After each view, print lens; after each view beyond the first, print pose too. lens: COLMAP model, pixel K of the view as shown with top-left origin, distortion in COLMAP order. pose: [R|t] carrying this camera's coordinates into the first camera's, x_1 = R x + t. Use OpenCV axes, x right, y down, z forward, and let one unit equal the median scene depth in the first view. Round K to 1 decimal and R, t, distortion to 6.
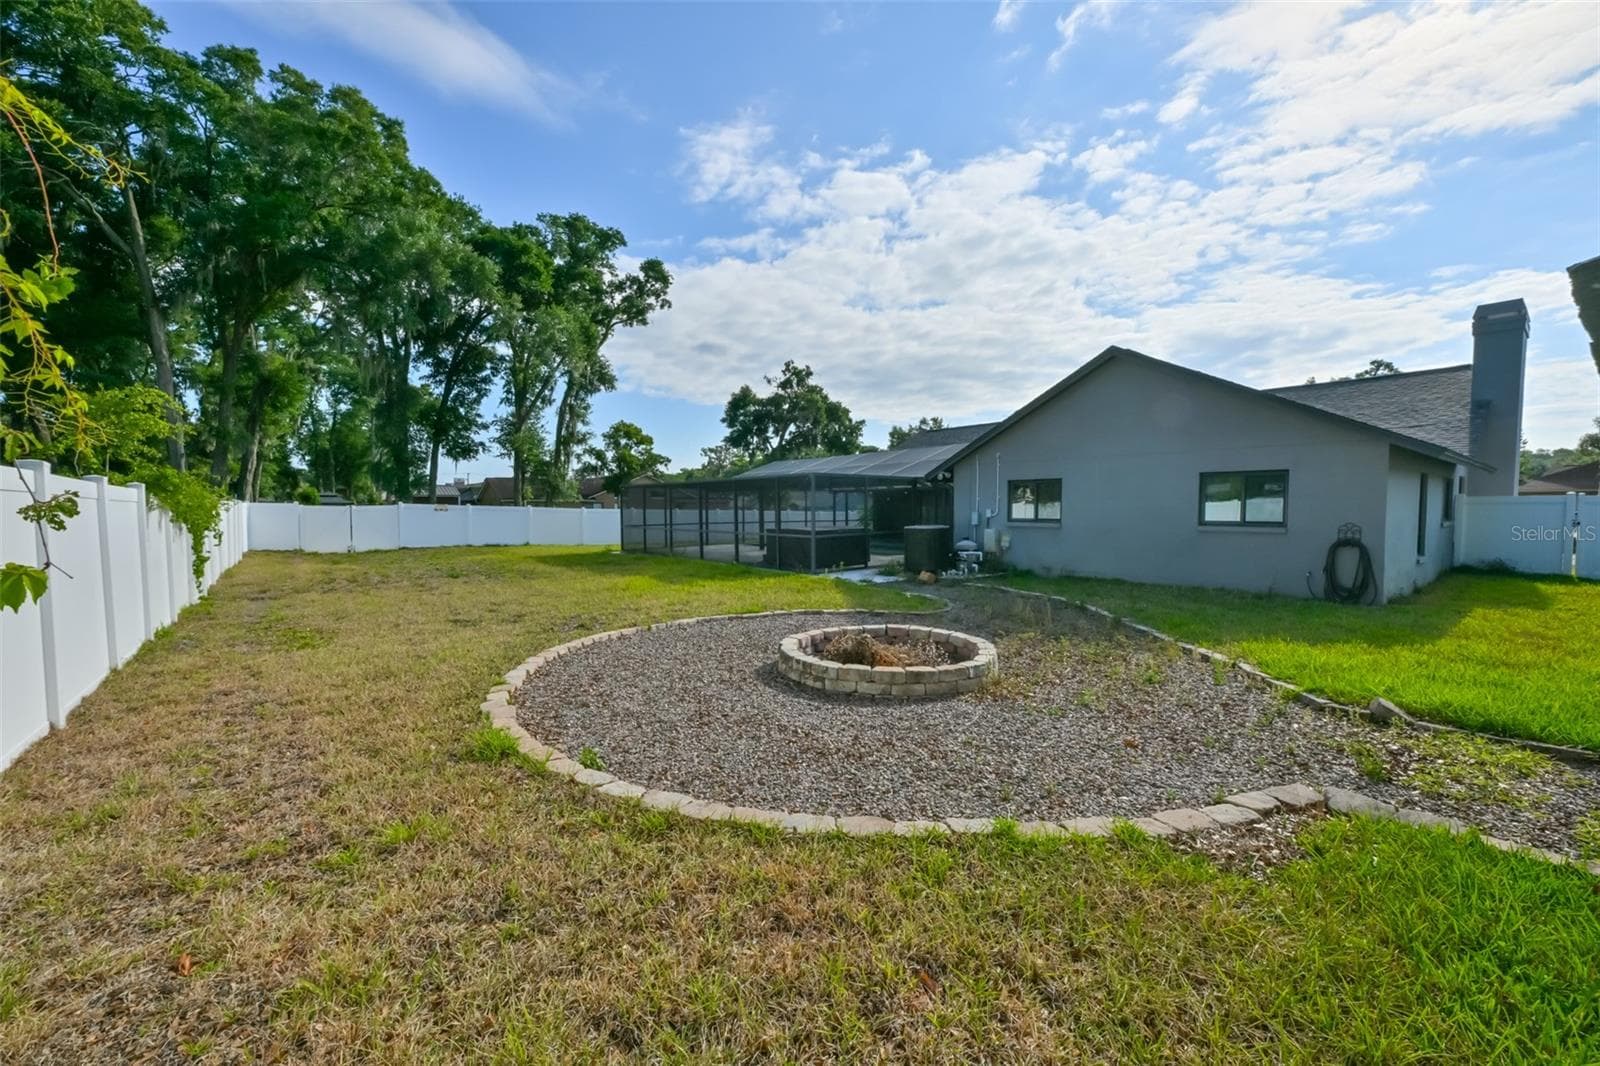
lens RADIAL K [[776.2, 0, 789.3], [0, 776.2, 541.4], [0, 0, 1]] dist [-0.005717, 0.001558]
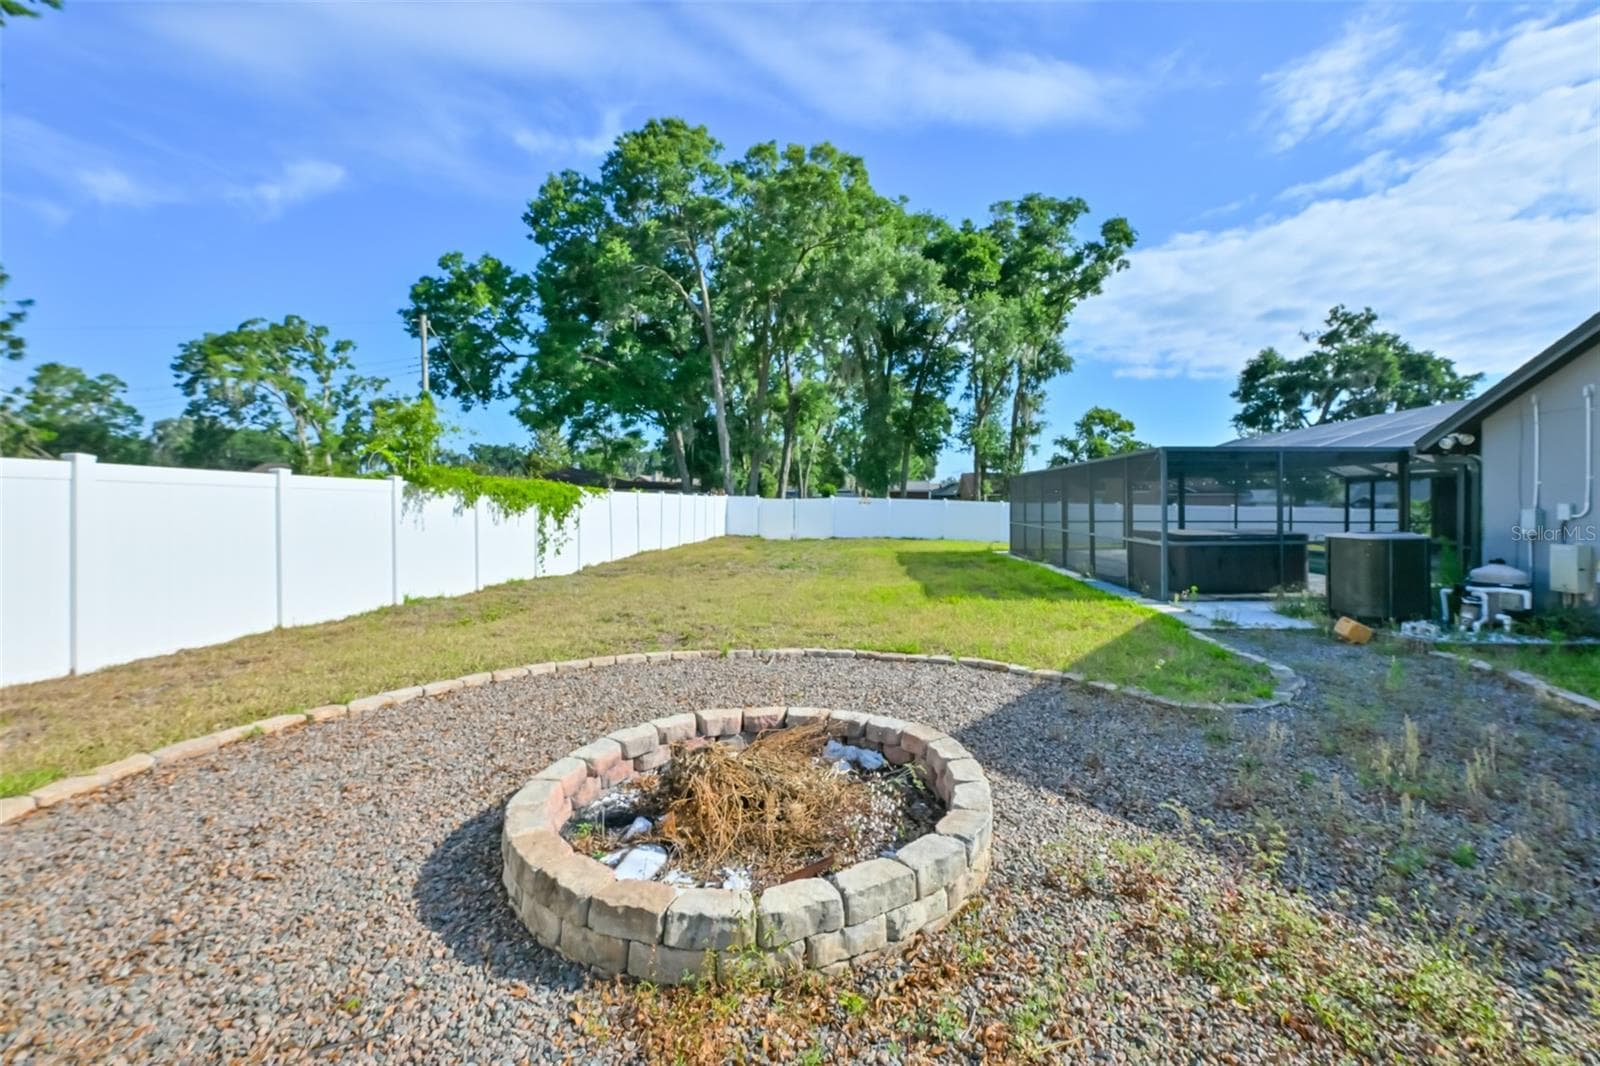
lens RADIAL K [[685.5, 0, 889.5], [0, 685.5, 502.2], [0, 0, 1]] dist [0.002688, 0.000321]
pose [[0.711305, 0.001545, -0.702882, 0.175639], [-0.035039, 0.998832, -0.033264, -0.009081], [0.702010, 0.048289, 0.710528, 0.269497]]
